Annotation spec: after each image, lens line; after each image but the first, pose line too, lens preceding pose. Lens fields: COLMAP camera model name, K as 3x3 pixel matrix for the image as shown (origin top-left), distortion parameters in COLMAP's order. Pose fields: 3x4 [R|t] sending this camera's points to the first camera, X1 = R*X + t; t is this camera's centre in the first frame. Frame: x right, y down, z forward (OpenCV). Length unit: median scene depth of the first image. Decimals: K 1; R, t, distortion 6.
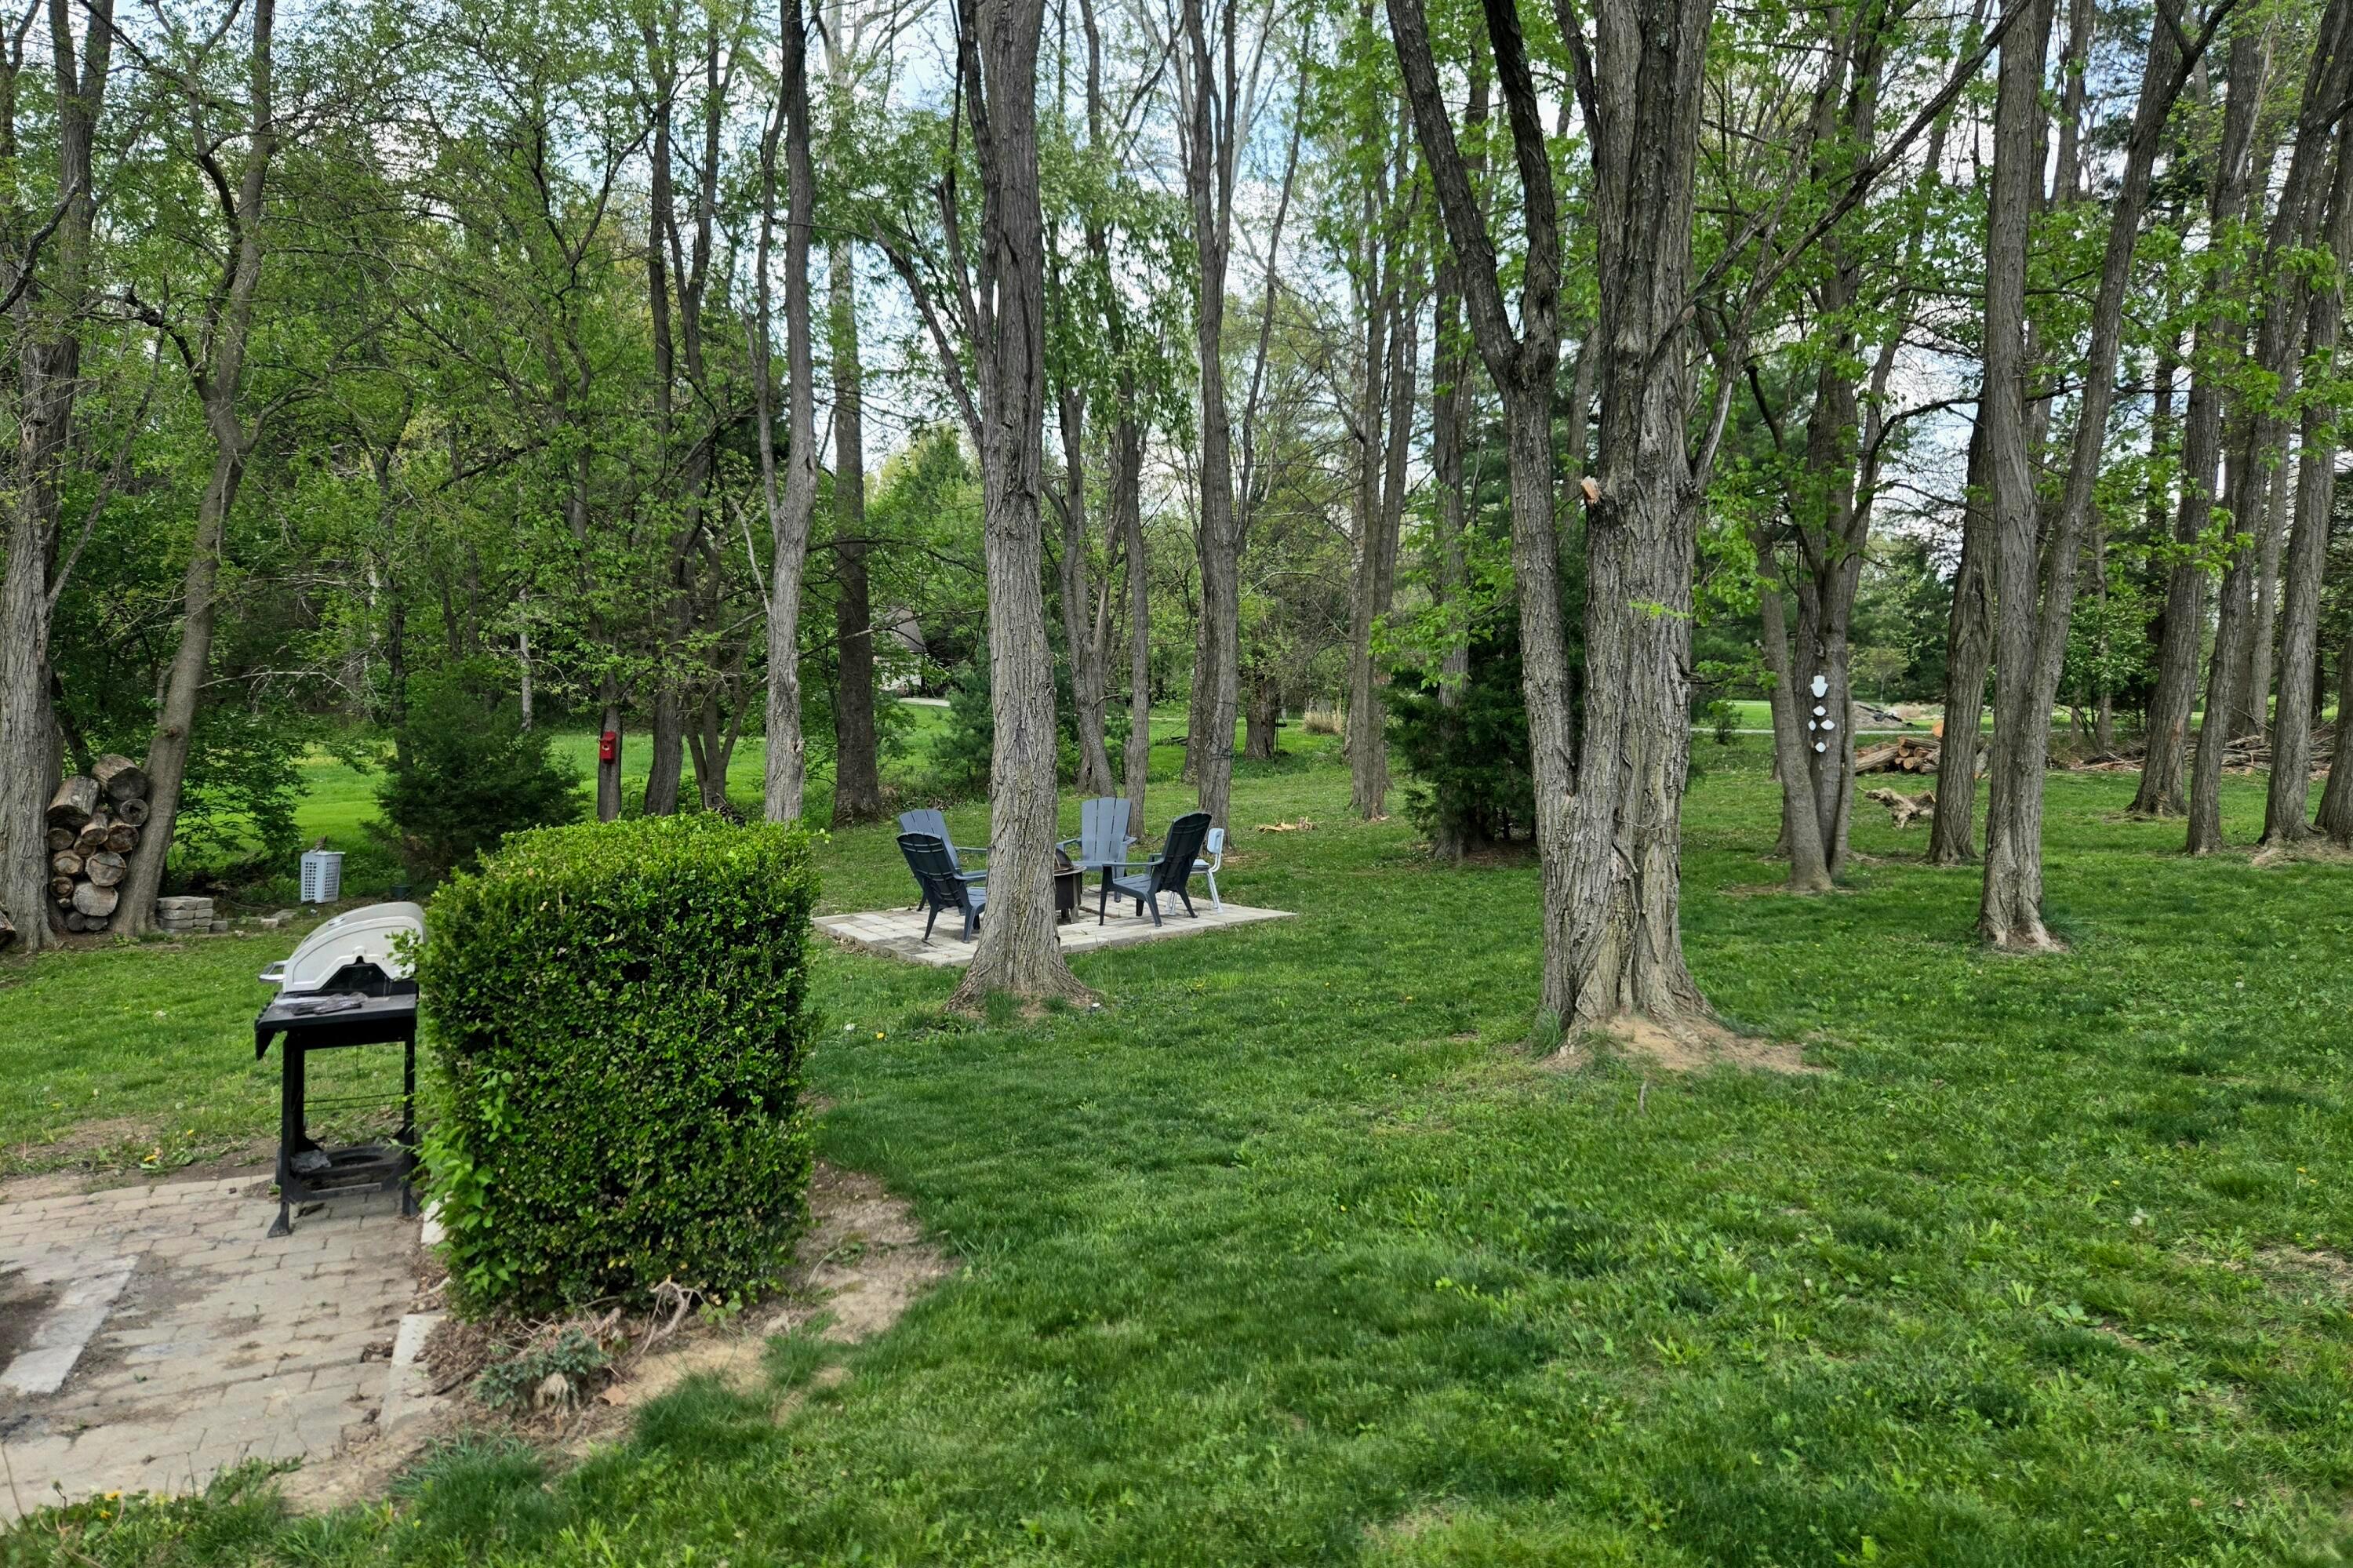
lens RADIAL K [[1584.8, 0, 1131.0], [0, 1584.8, 686.1], [0, 0, 1]] dist [0.065435, -0.057642]
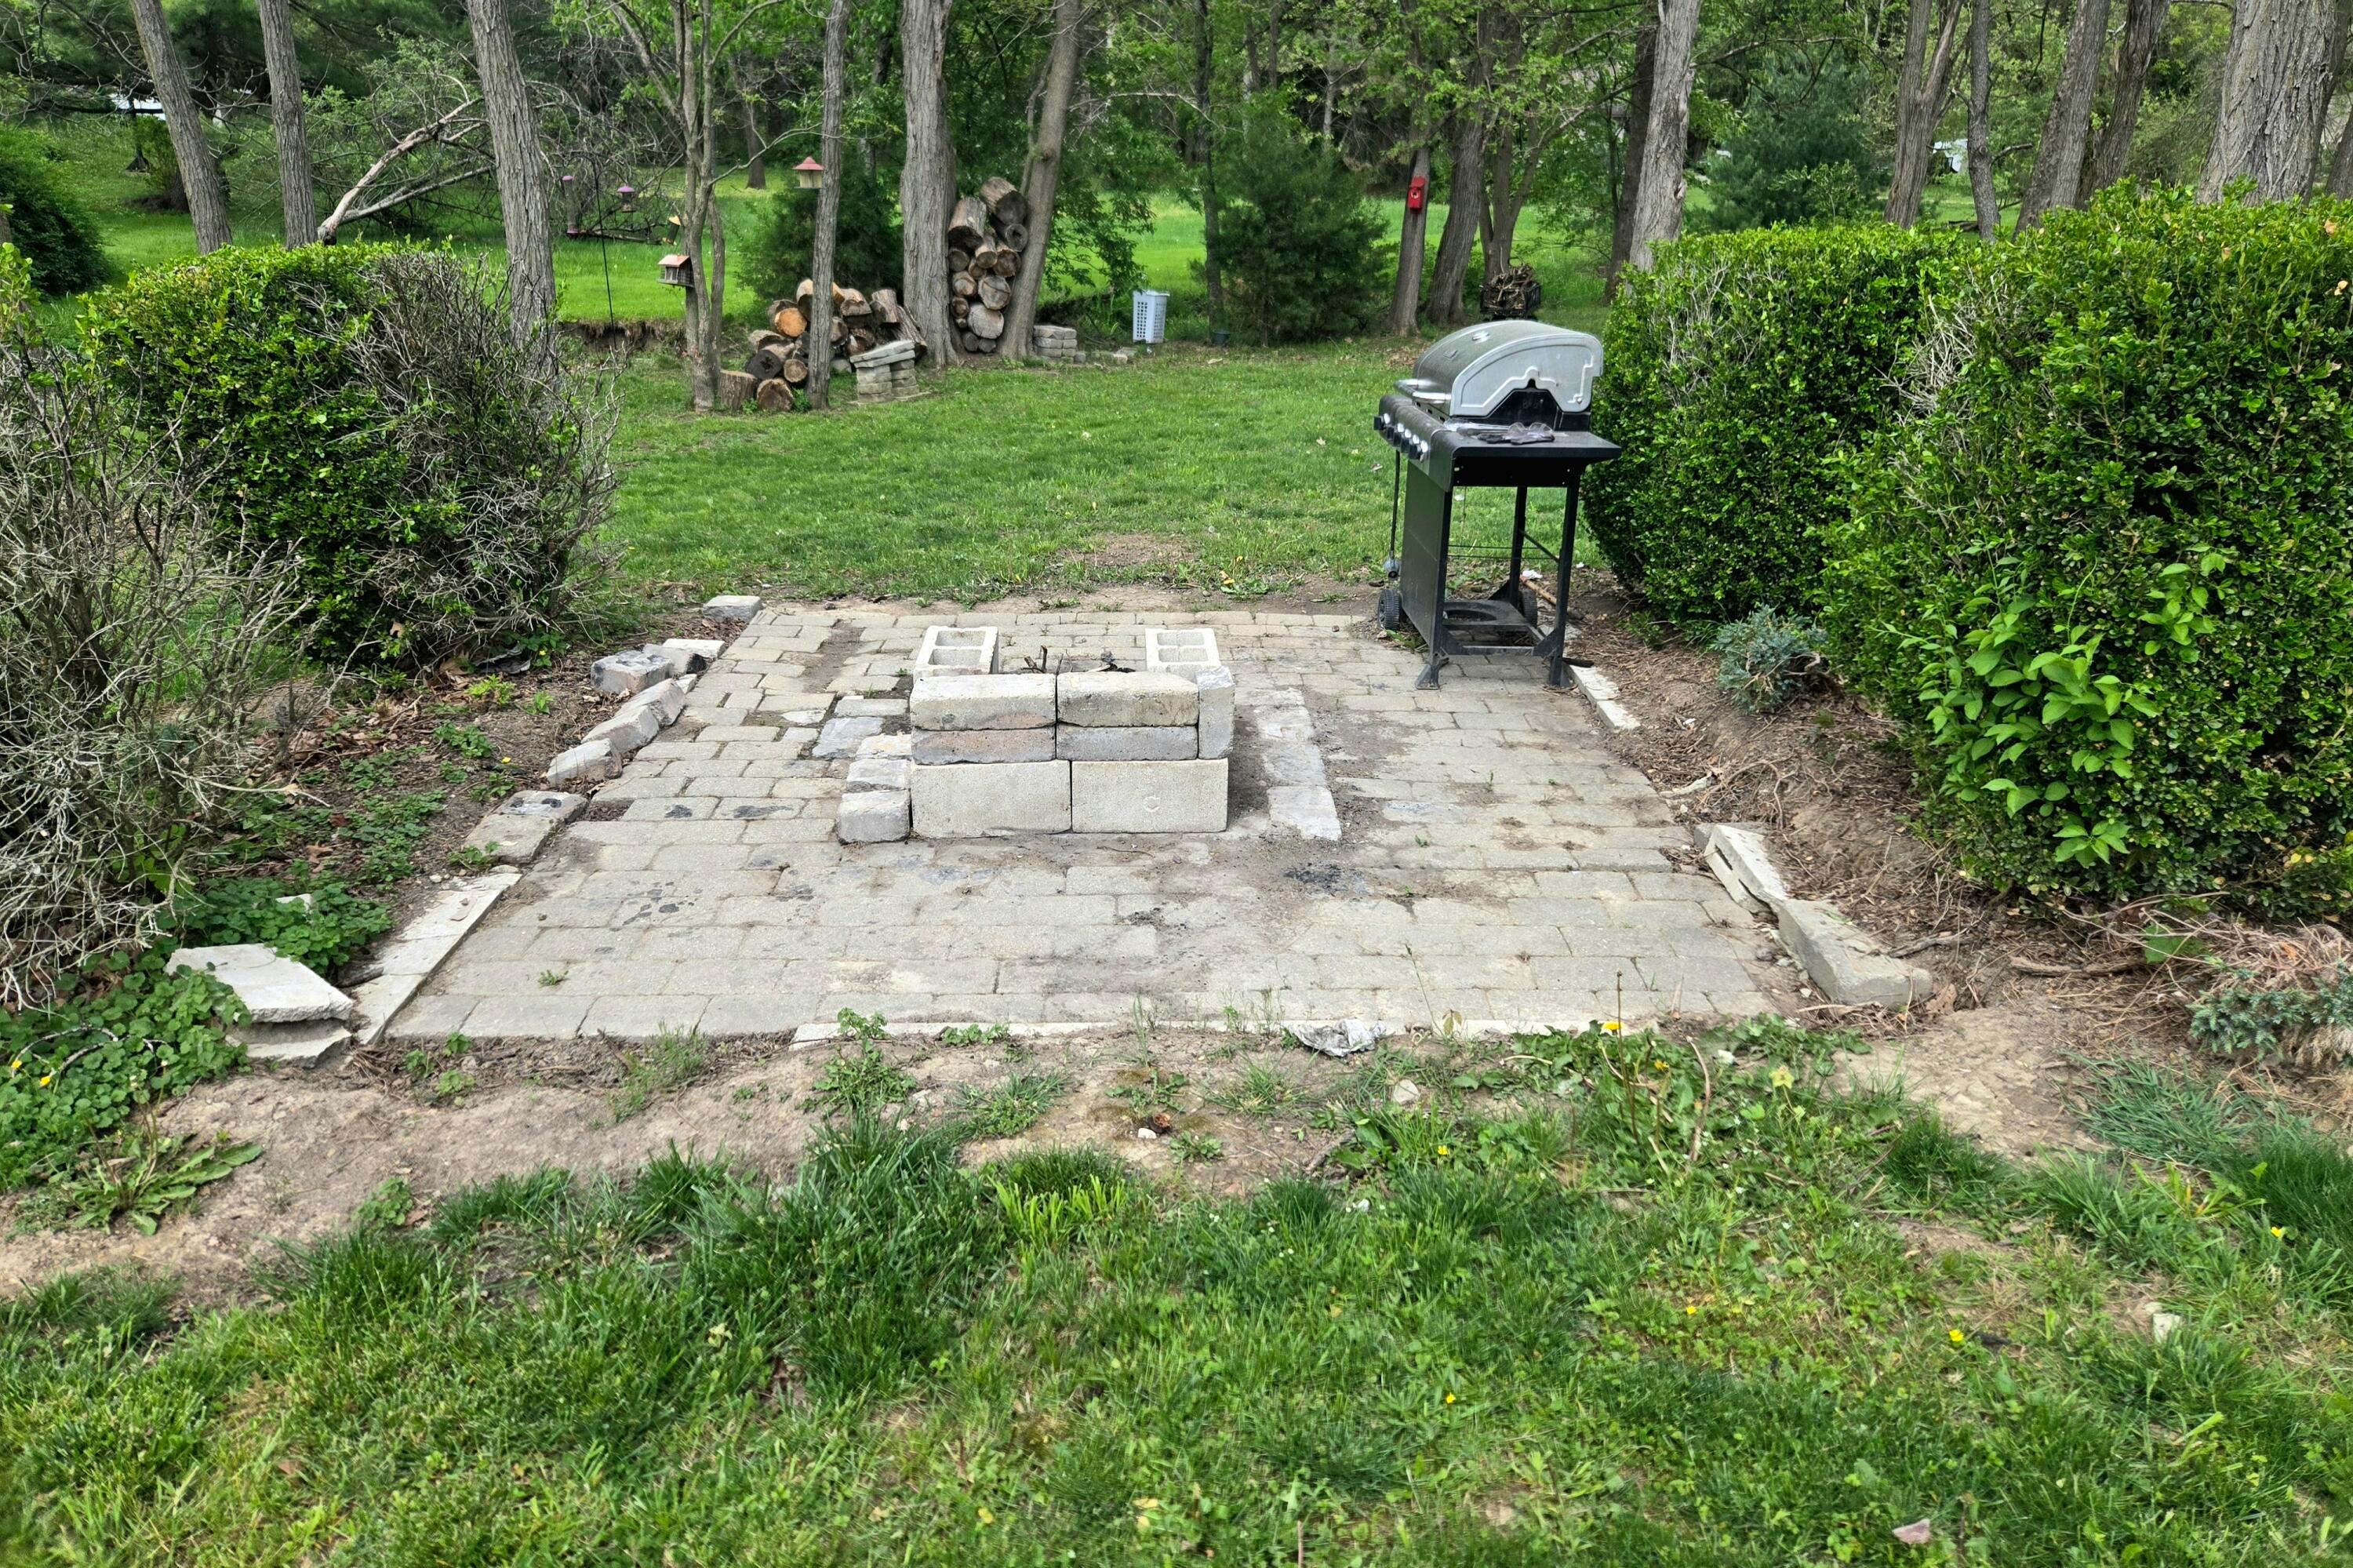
lens RADIAL K [[1584.8, 0, 1131.0], [0, 1584.8, 686.1], [0, 0, 1]] dist [0.065435, -0.057642]
pose [[0.917186, 0.147639, -0.370099, -0.138693], [-0.024030, 0.947627, 0.318474, 0.025304], [0.397735, -0.283206, 0.872698, 0.067153]]
